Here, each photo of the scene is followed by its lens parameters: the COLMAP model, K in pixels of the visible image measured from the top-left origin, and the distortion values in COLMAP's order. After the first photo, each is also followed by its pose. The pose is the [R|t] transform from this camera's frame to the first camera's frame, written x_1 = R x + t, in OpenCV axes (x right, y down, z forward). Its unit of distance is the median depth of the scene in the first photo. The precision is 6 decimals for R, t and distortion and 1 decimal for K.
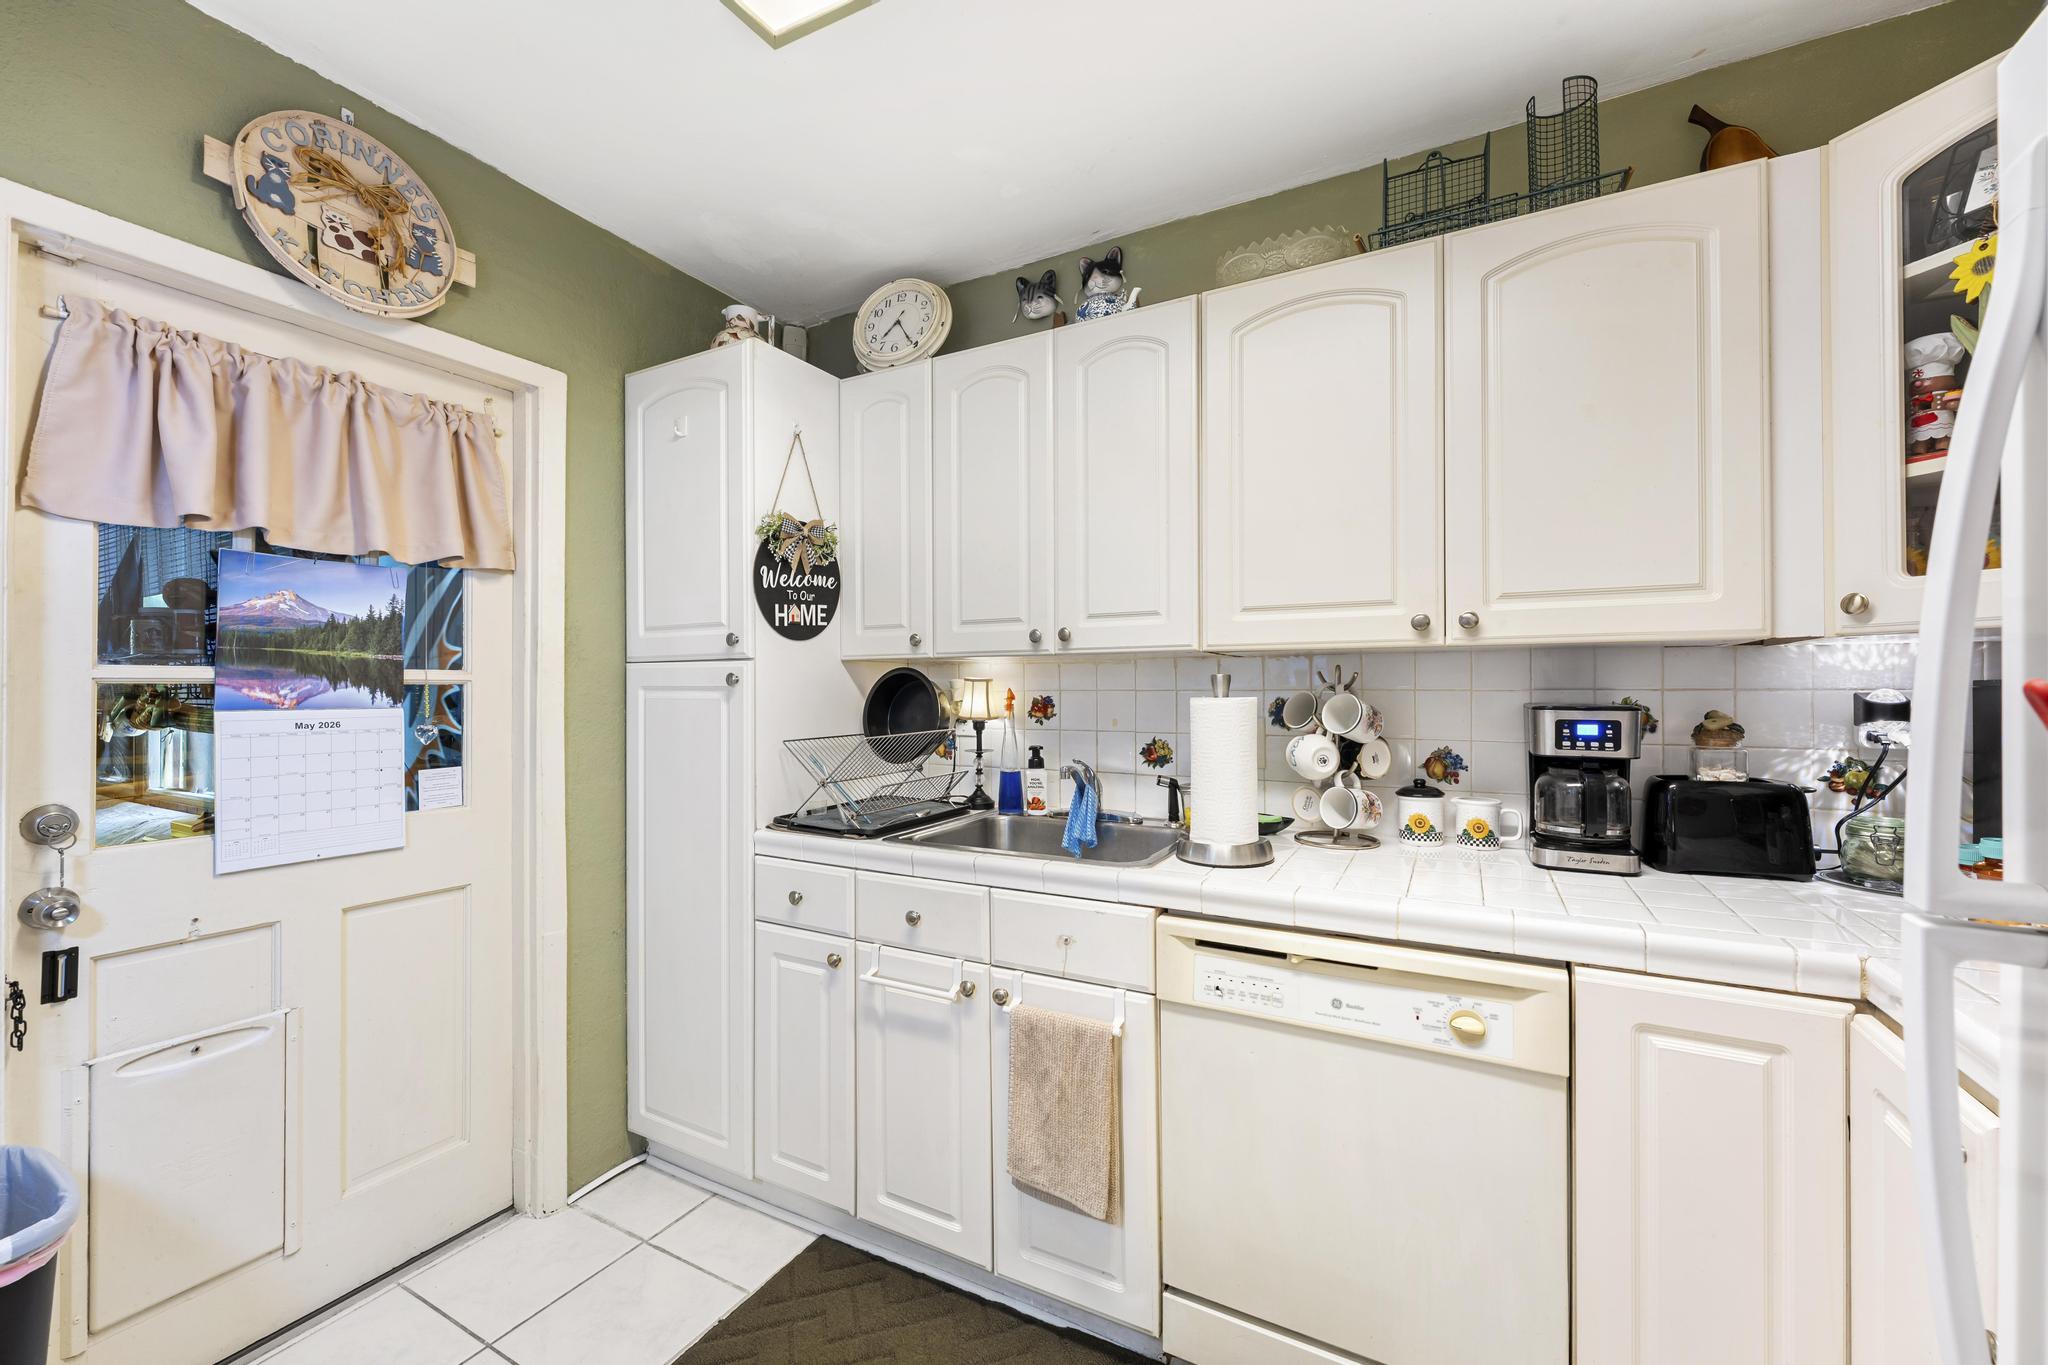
lens RADIAL K [[815.9, 0, 1024.0], [0, 815.9, 682.5], [0, 0, 1]] dist [-0.001552, -0.000391]
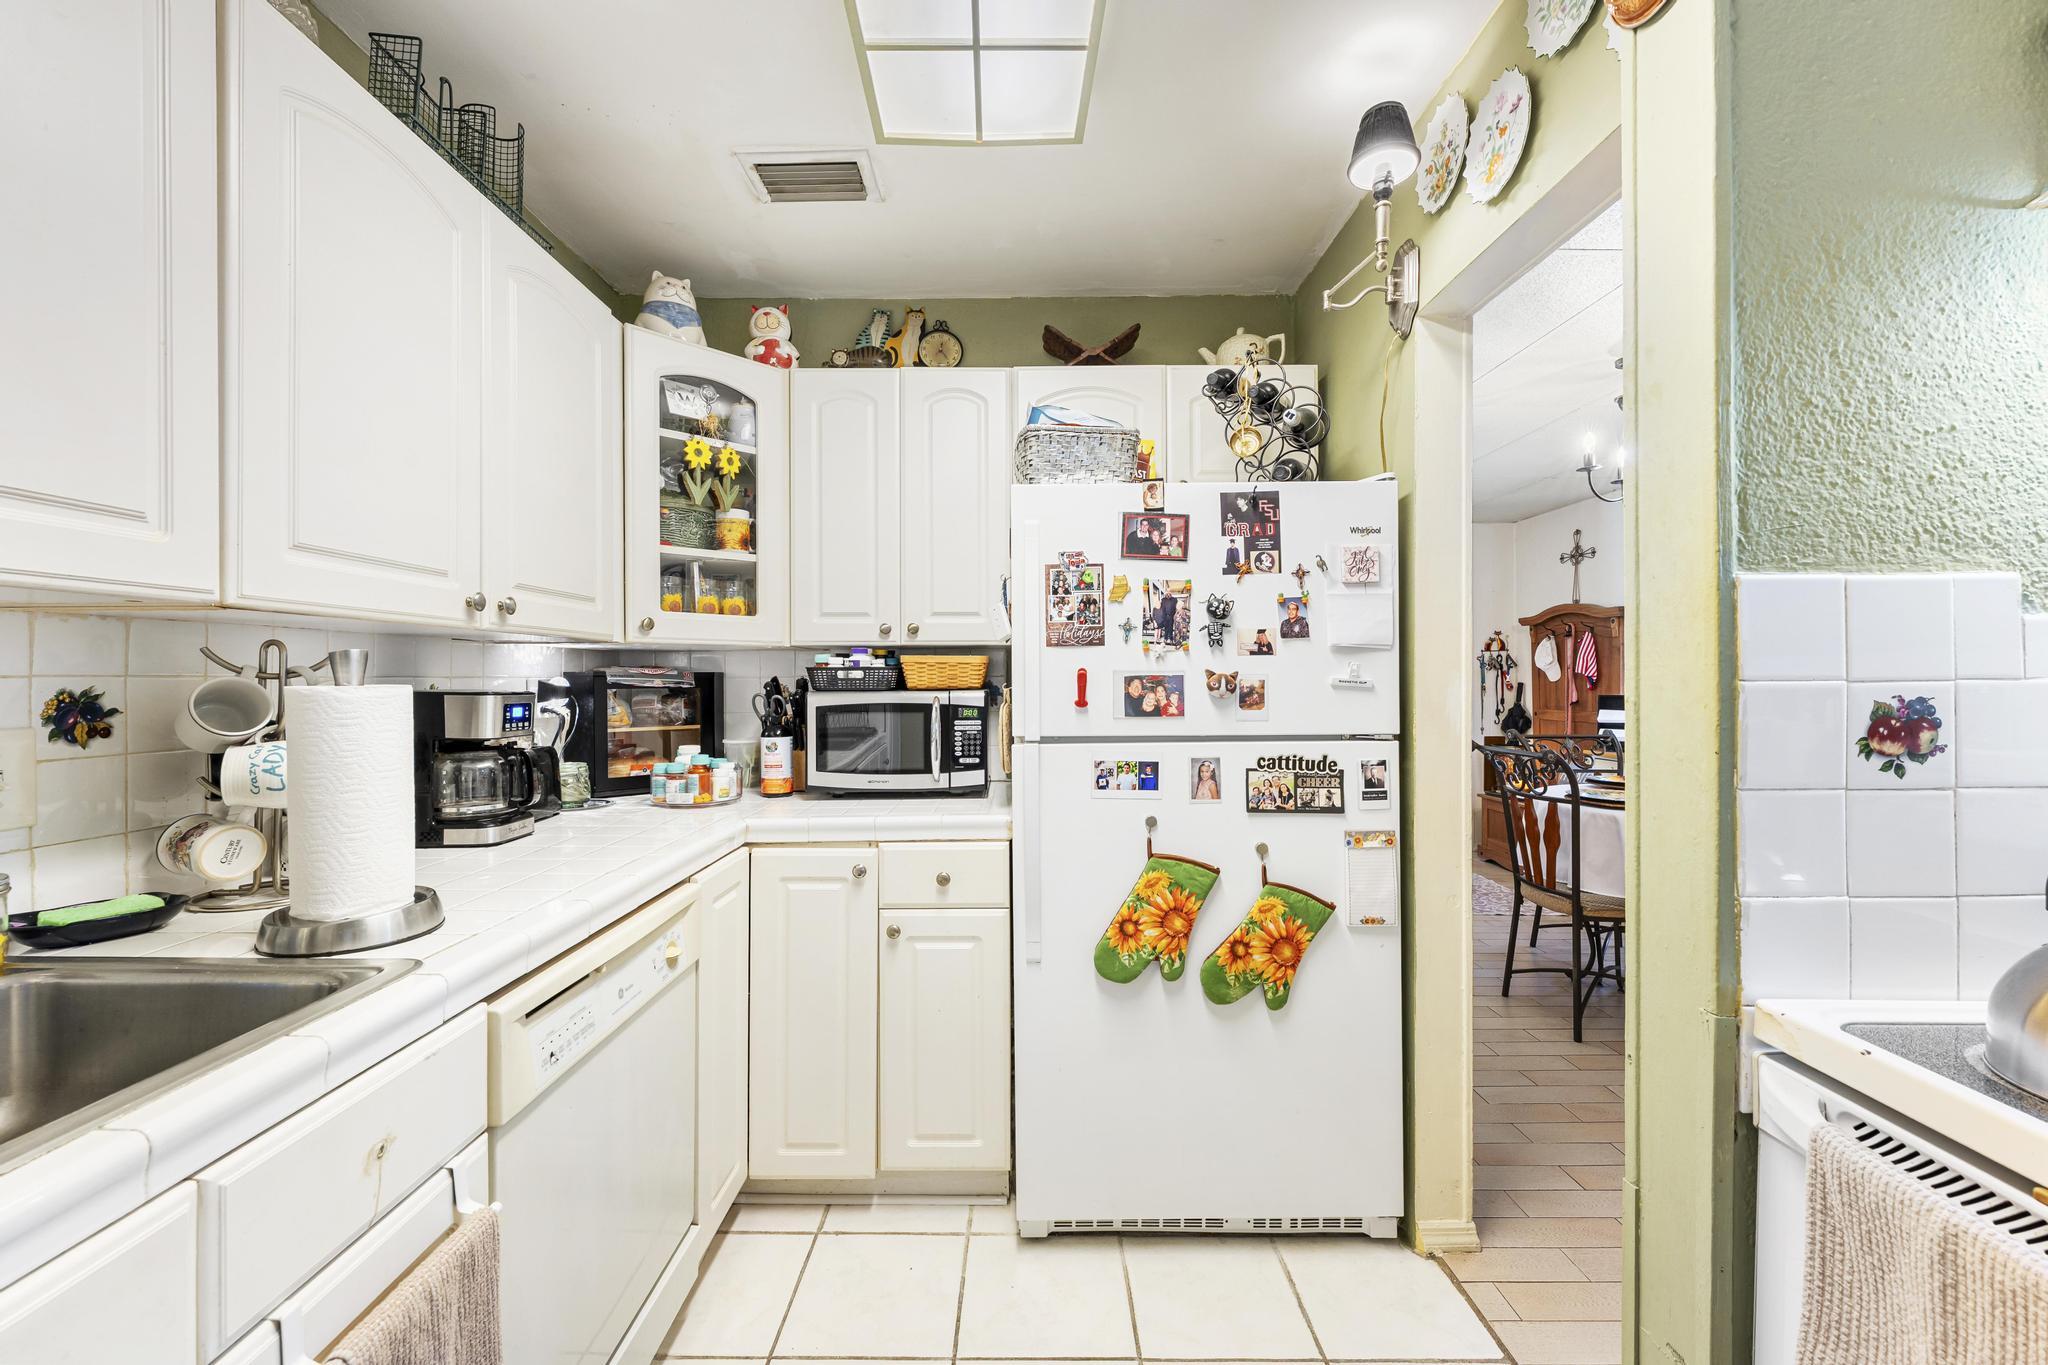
lens RADIAL K [[816.5, 0, 1018.7], [0, 816.5, 681.1], [0, 0, 1]] dist [-0.001868, -0.000473]
pose [[-0.478084, 0.001072, 0.878313, -0.622977], [-0.003102, 0.999991, -0.002909, 0.016292], [-0.878309, -0.004116, -0.478076, 0.921353]]
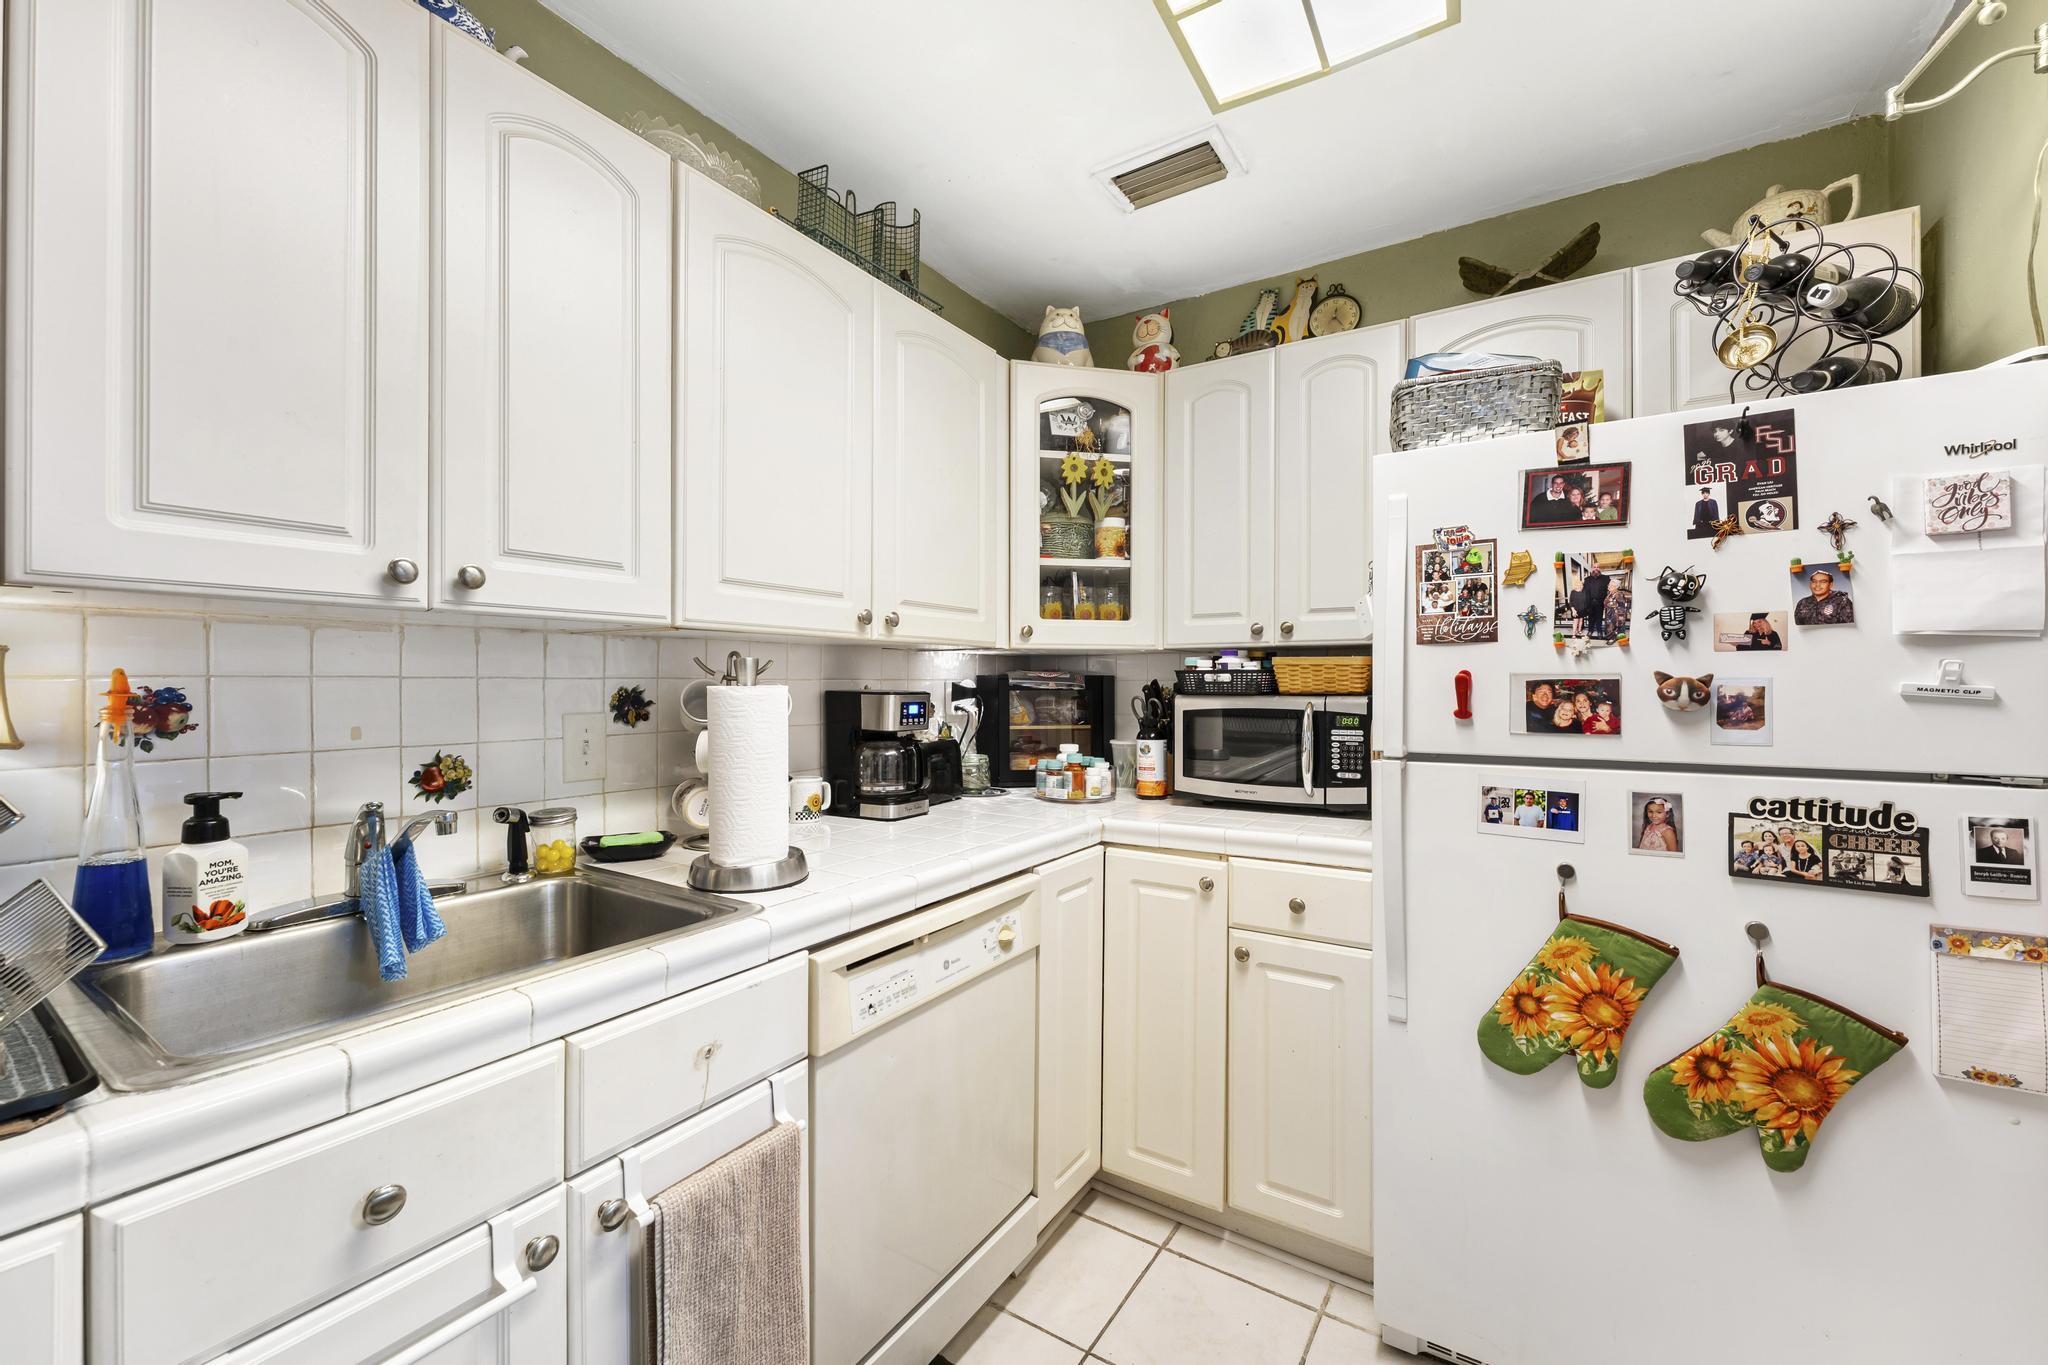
lens RADIAL K [[815.9, 0, 1024.0], [0, 815.9, 682.5], [0, 0, 1]] dist [-0.001552, -0.000391]
pose [[0.066671, 0.001636, 0.997774, -0.614064], [-0.009675, 0.999953, -0.000993, 0.013906], [-0.997728, -0.009587, 0.066684, 0.725266]]
